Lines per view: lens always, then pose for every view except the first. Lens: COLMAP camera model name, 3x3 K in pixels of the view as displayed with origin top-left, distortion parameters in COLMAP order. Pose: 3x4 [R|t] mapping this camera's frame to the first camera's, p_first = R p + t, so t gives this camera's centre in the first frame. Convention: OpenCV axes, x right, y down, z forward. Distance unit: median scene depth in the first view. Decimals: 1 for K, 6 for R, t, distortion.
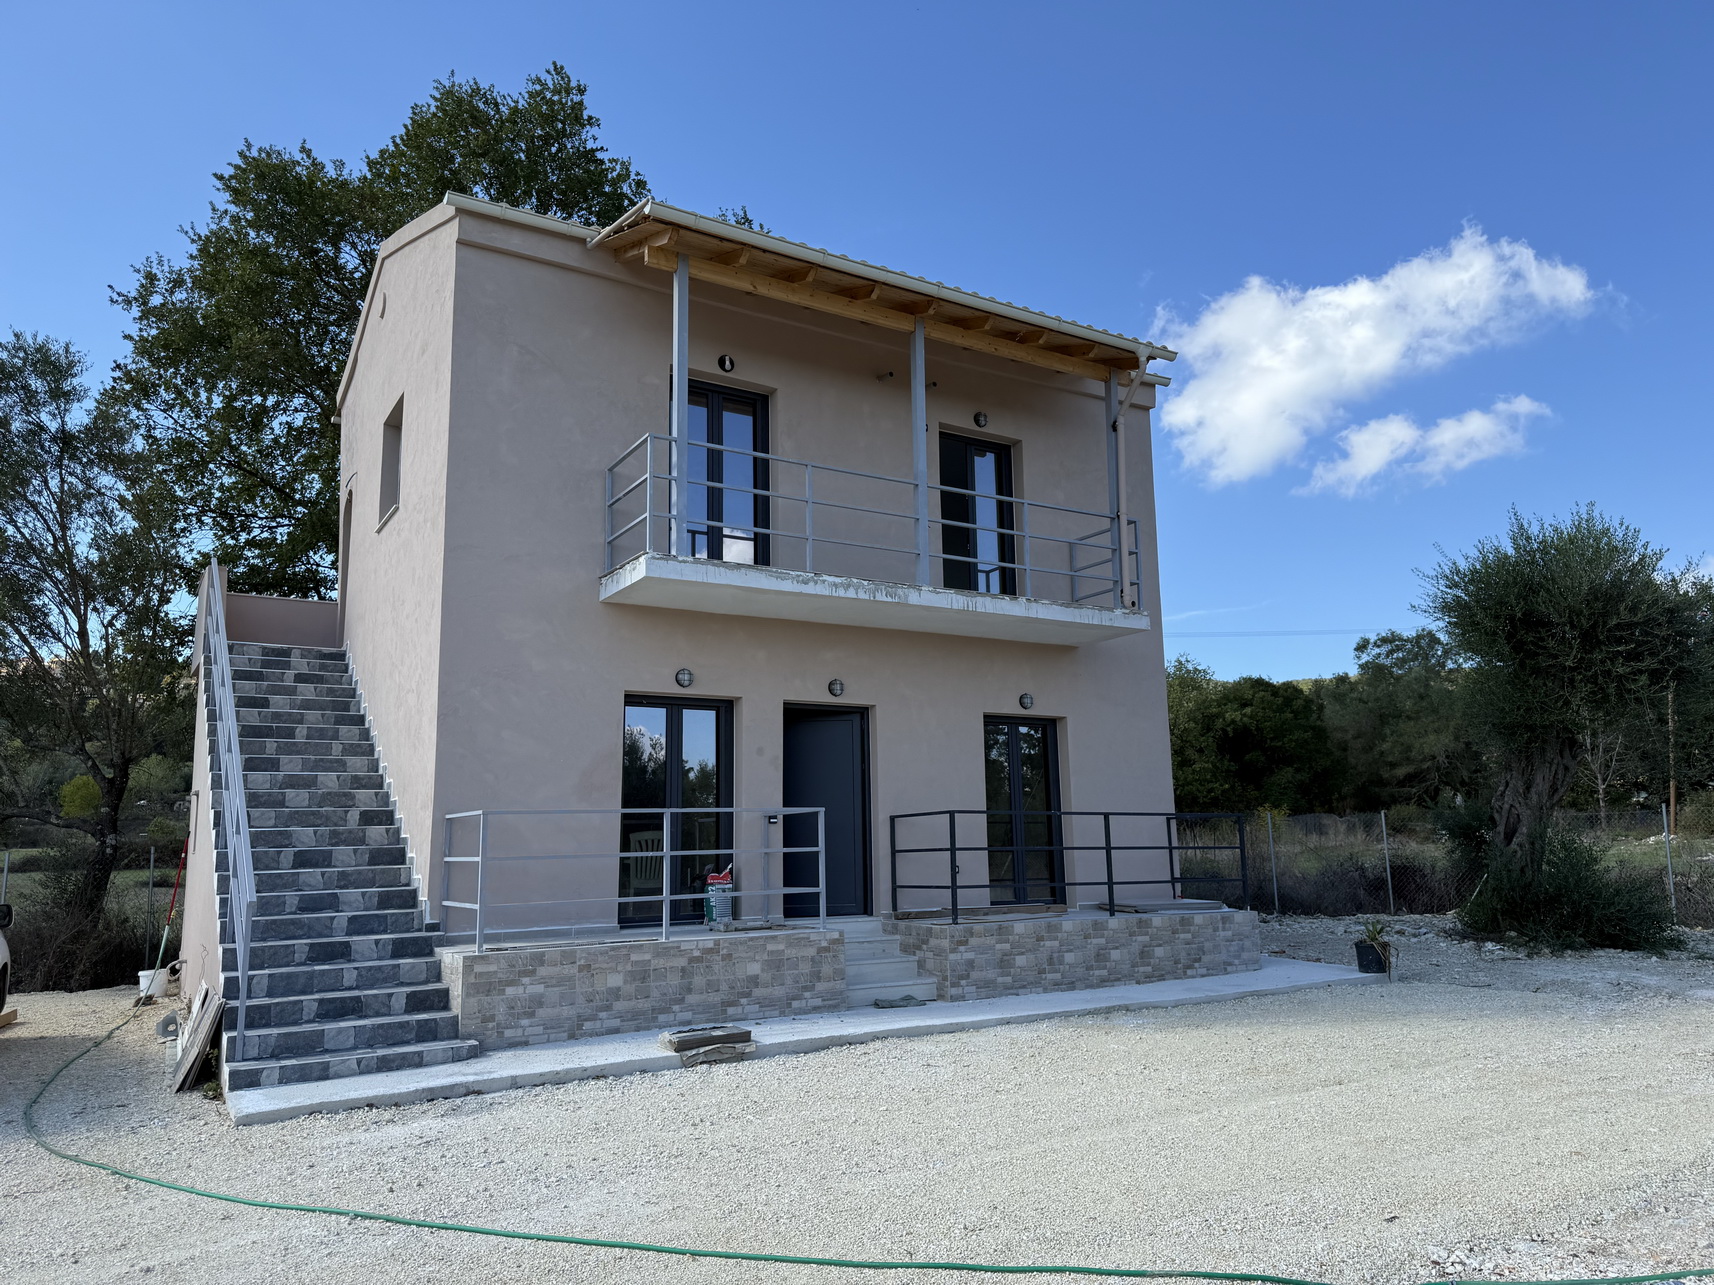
lens RADIAL K [[1215.5, 0, 810.2], [0, 1215.5, 642.1], [0, 0, 1]] dist [0.154911, -0.307961]
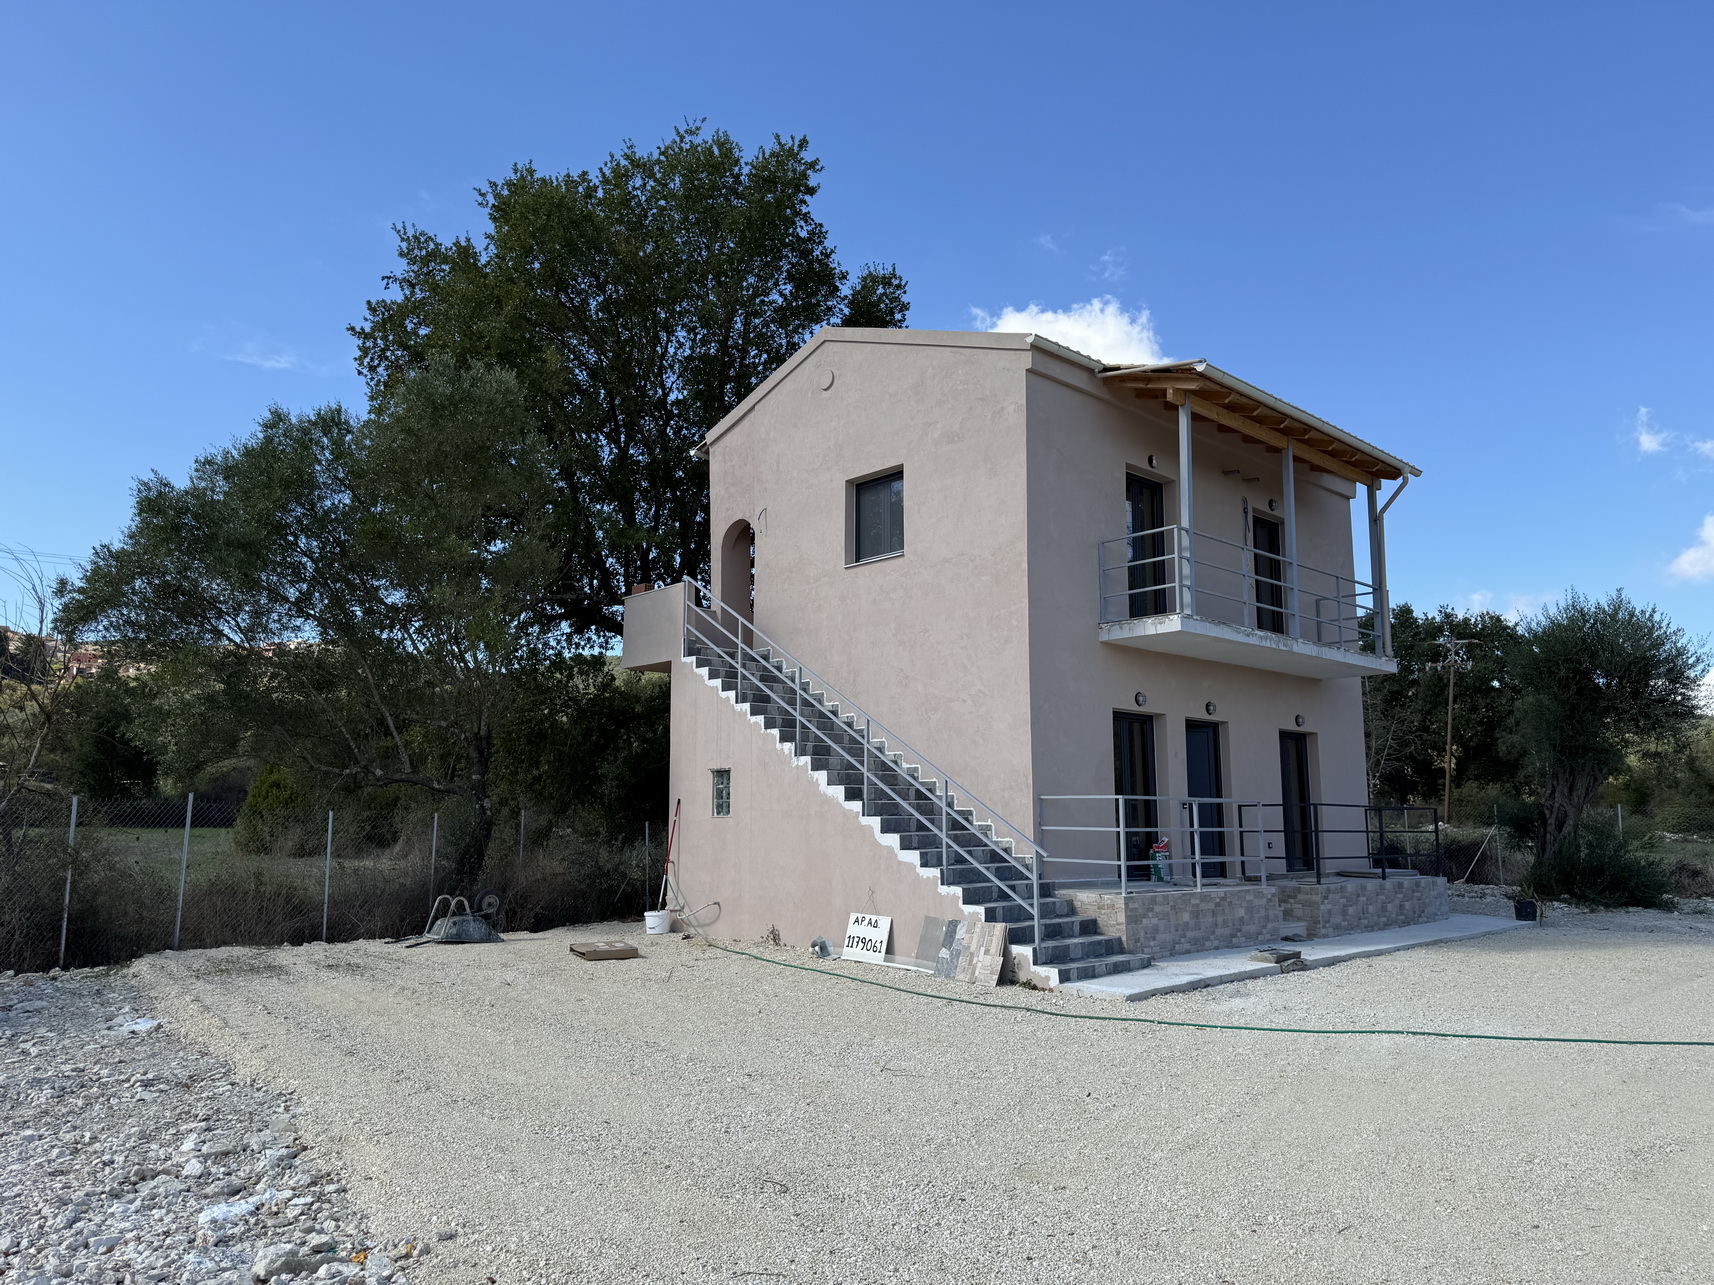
lens RADIAL K [[1215.5, 0, 810.2], [0, 1215.5, 642.1], [0, 0, 1]] dist [0.154911, -0.307961]
pose [[0.980528, 0.049779, 0.189966, -0.675553], [-0.053822, 0.998419, 0.016181, -0.033613], [-0.188860, -0.026090, 0.981657, -0.244368]]
